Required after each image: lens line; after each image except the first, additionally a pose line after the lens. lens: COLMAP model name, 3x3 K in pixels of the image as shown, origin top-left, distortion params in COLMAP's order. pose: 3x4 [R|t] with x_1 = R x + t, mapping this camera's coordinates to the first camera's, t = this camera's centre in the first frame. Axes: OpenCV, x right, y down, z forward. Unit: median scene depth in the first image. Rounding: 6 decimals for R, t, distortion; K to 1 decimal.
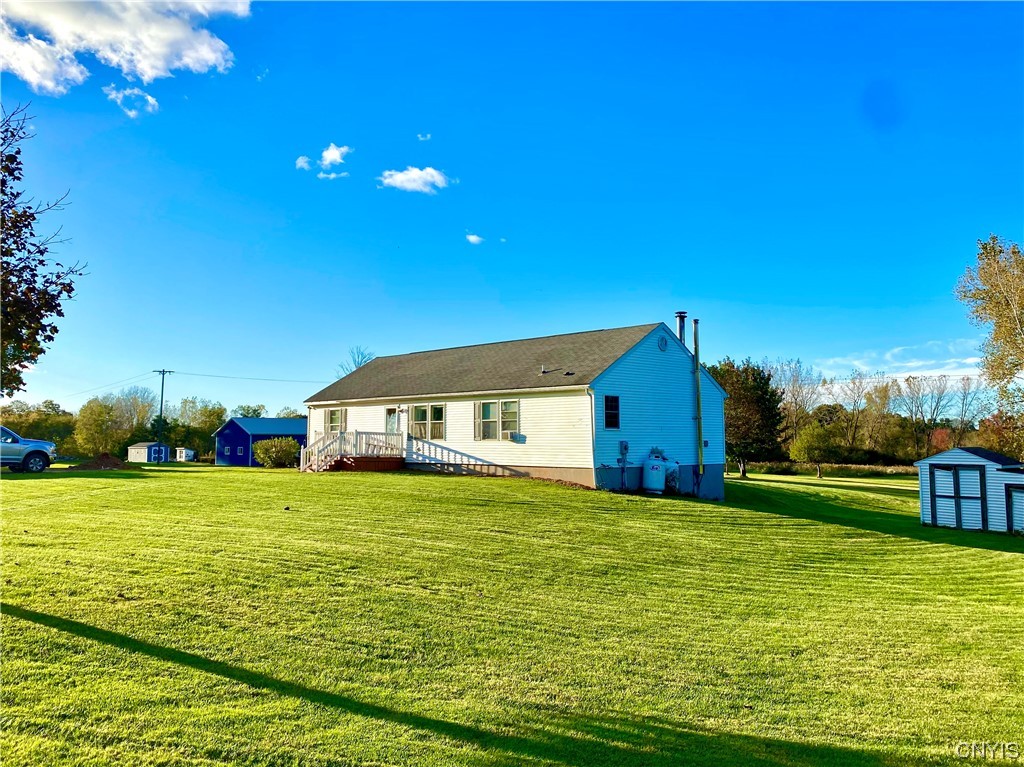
lens RADIAL K [[781.5, 0, 512.0], [0, 781.5, 383.5], [0, 0, 1]] dist [0.002594, -0.000347]
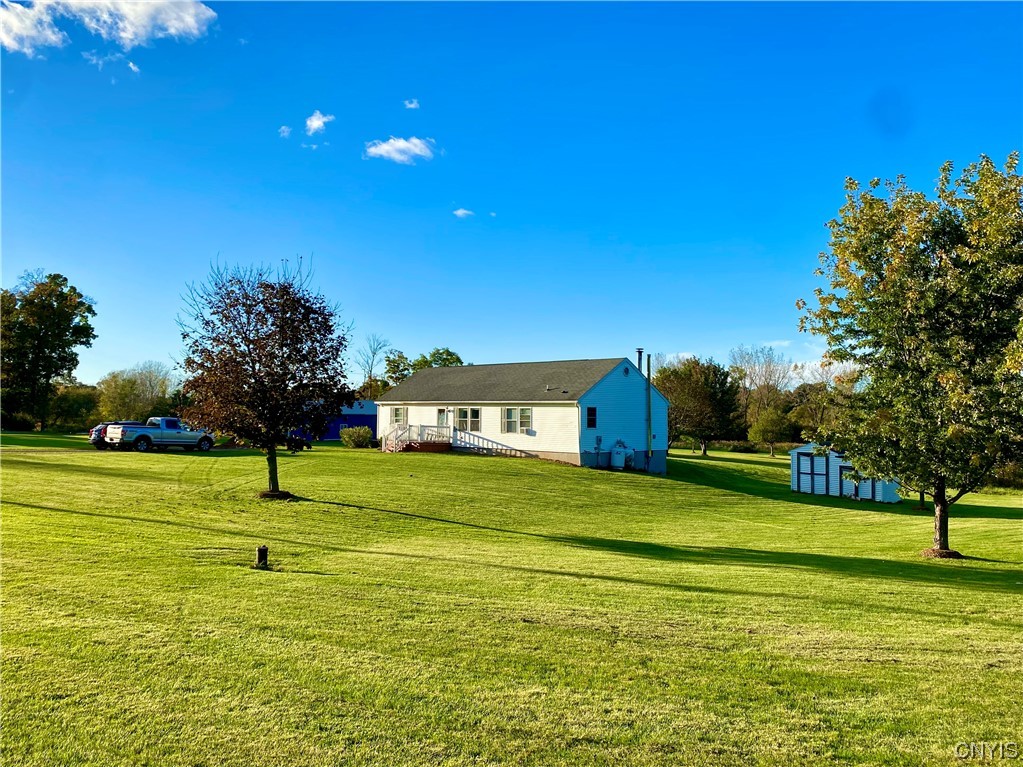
lens RADIAL K [[780.7, 0, 511.5], [0, 780.7, 383.5], [0, 0, 1]] dist [0.002594, -0.000347]
pose [[0.999870, 0.011931, 0.010808, -0.045718], [-0.012304, 0.999306, 0.035146, -0.076387], [-0.010381, -0.035274, 0.999324, -0.507289]]
